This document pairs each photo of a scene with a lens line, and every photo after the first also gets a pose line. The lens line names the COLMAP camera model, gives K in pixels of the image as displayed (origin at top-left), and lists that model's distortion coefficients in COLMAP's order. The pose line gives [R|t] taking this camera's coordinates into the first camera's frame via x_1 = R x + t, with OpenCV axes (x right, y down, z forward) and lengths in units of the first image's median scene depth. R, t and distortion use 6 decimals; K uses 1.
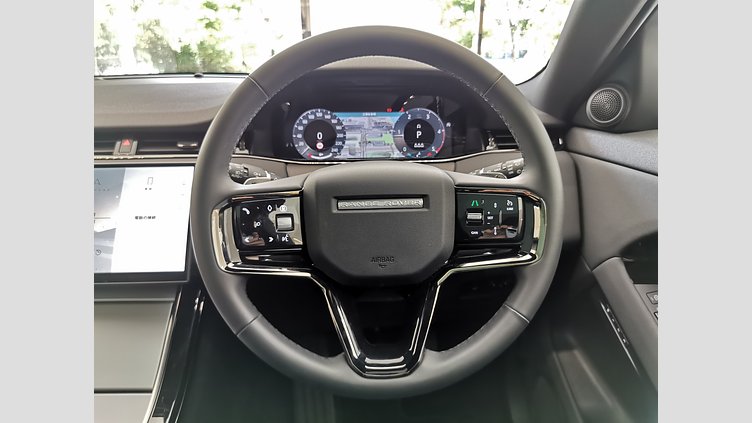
lens RADIAL K [[426.5, 0, 375.1], [0, 426.5, 211.9], [0, 0, 1]] dist [0.003987, 0.000048]
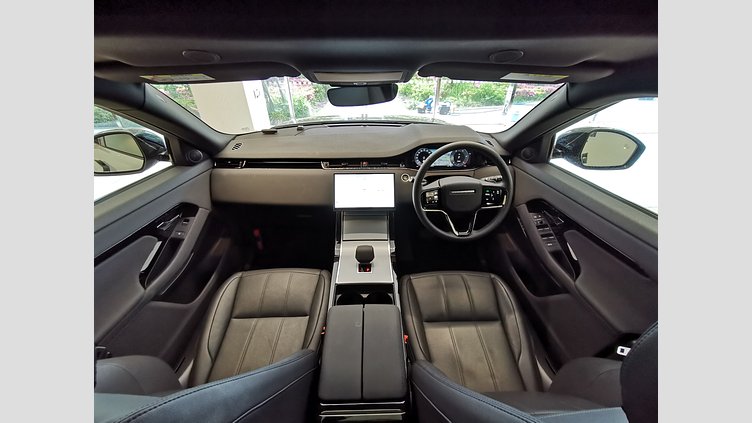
lens RADIAL K [[256.8, 0, 371.2], [0, 256.8, 213.0], [0, 0, 1]] dist [0.000249, -0.000008]
pose [[0.999674, 0.019607, -0.016358, -0.489334], [-0.015672, 0.976887, 0.213182, -0.198221], [0.020159, -0.212856, 0.976876, -0.810250]]
